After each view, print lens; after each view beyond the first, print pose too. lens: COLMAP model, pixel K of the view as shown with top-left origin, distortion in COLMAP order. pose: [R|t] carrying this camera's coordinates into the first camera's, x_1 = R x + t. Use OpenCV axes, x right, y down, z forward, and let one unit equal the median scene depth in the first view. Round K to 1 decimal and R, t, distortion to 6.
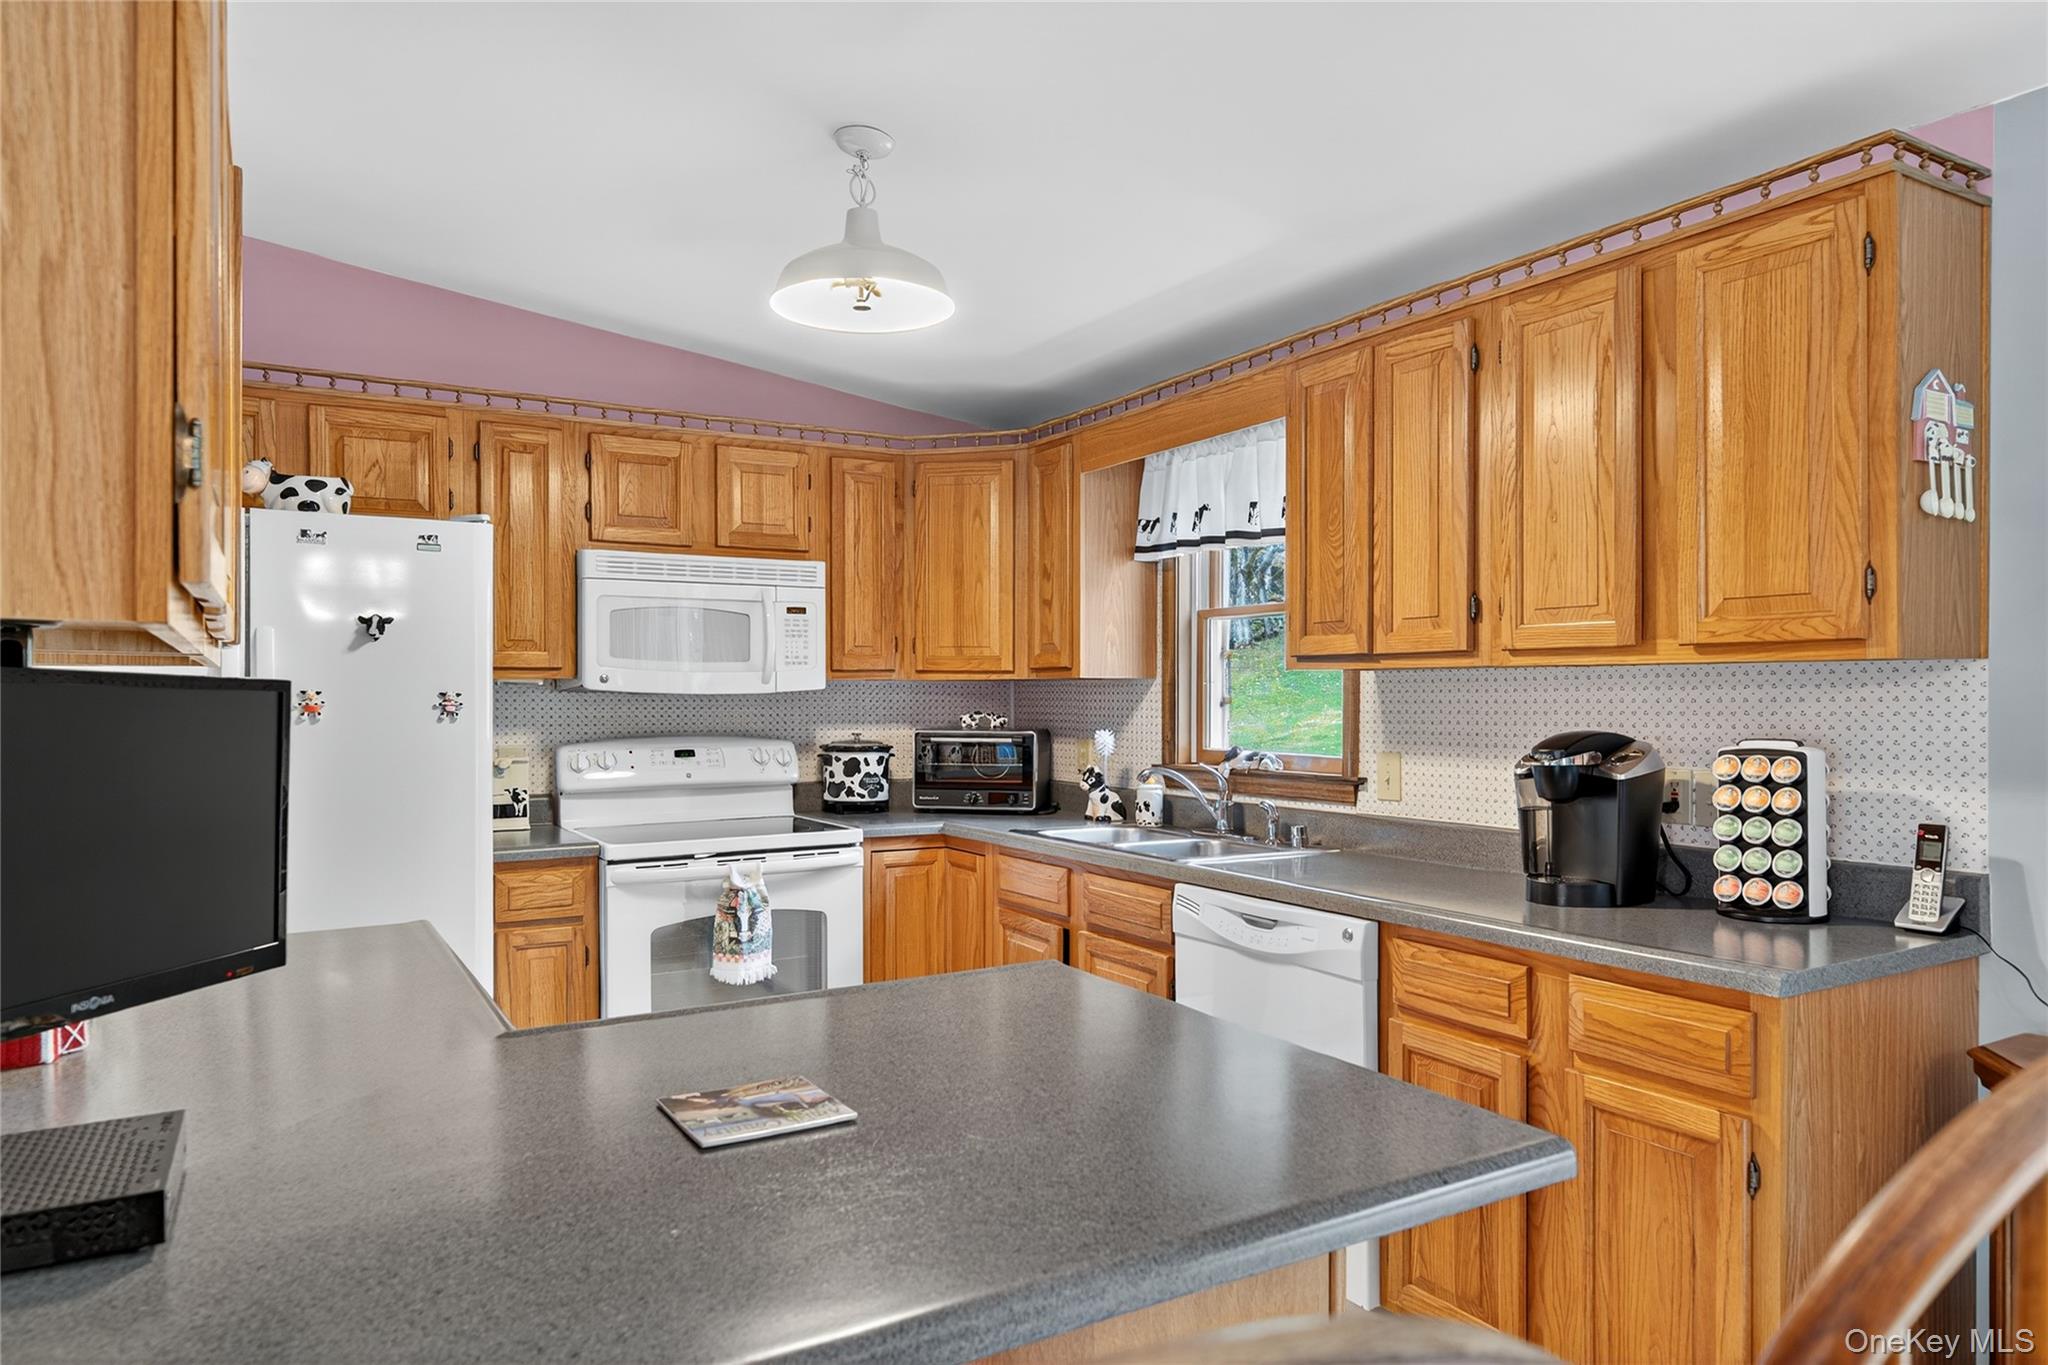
lens RADIAL K [[1274.8, 0, 1012.0], [0, 1274.8, 701.6], [0, 0, 1]] dist [0.002024, -0.000671]
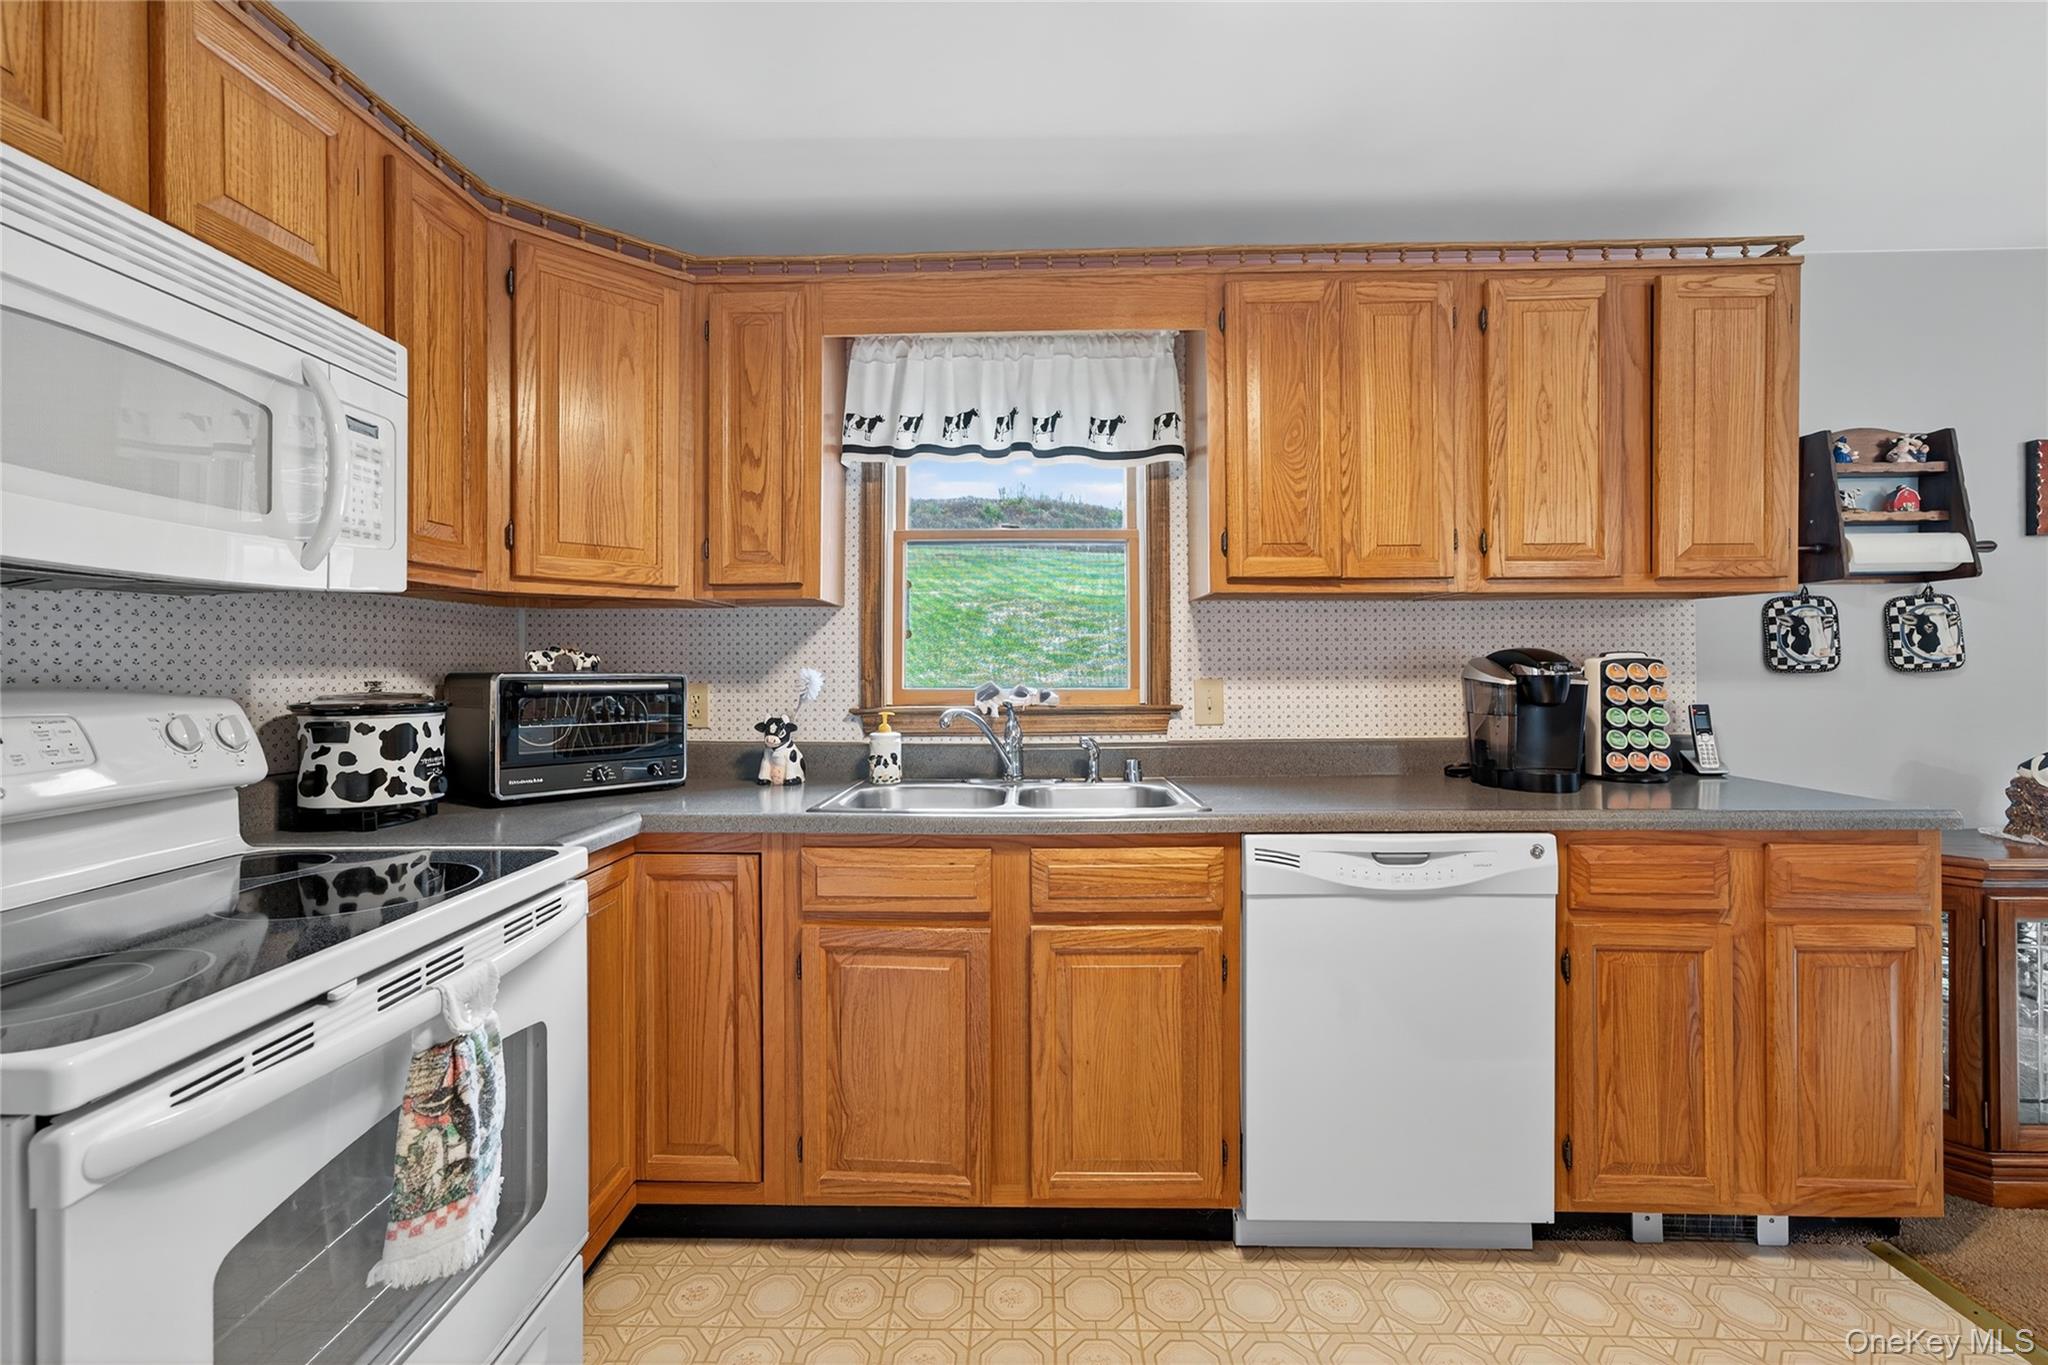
lens RADIAL K [[866.9, 0, 1015.1], [0, 866.9, 654.8], [0, 0, 1]] dist [-0.005662, 0.004647]
pose [[0.526927, 0.007851, 0.849874, -0.355033], [0.008876, 0.999852, -0.014740, 0.025907], [-0.849864, 0.015311, 0.526779, 0.679493]]
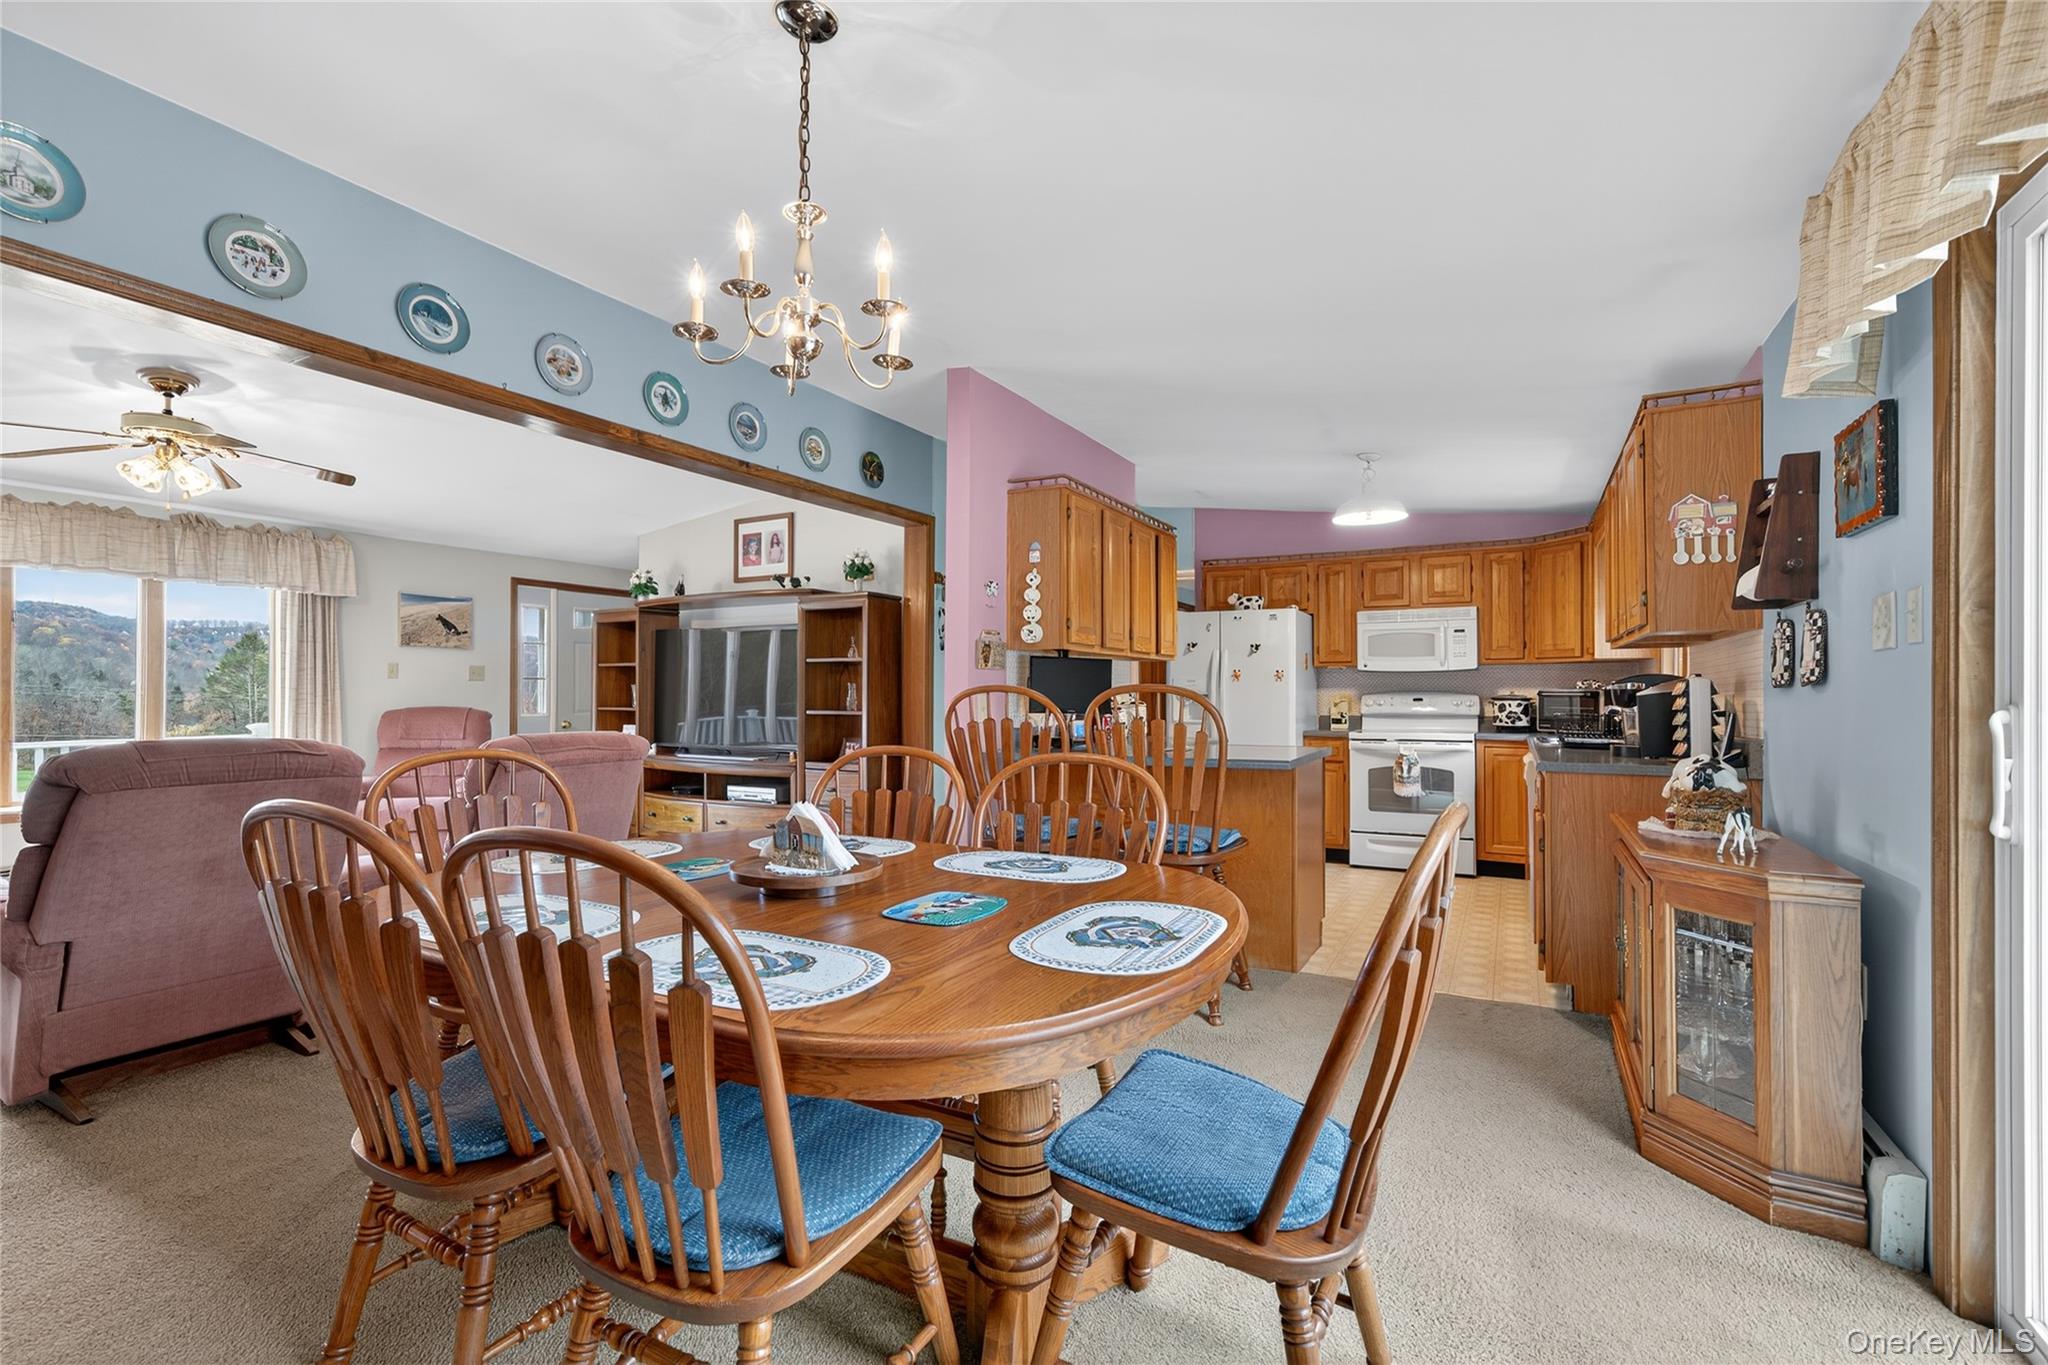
lens RADIAL K [[866.9, 0, 1034.6], [0, 866.9, 693.1], [0, 0, 1]] dist [-0.005662, 0.004647]
pose [[0.498234, -0.001379, -0.867042, 0.794318], [-0.008061, 0.999948, -0.006222, 0.049947], [0.867005, 0.010090, 0.498197, -0.348627]]
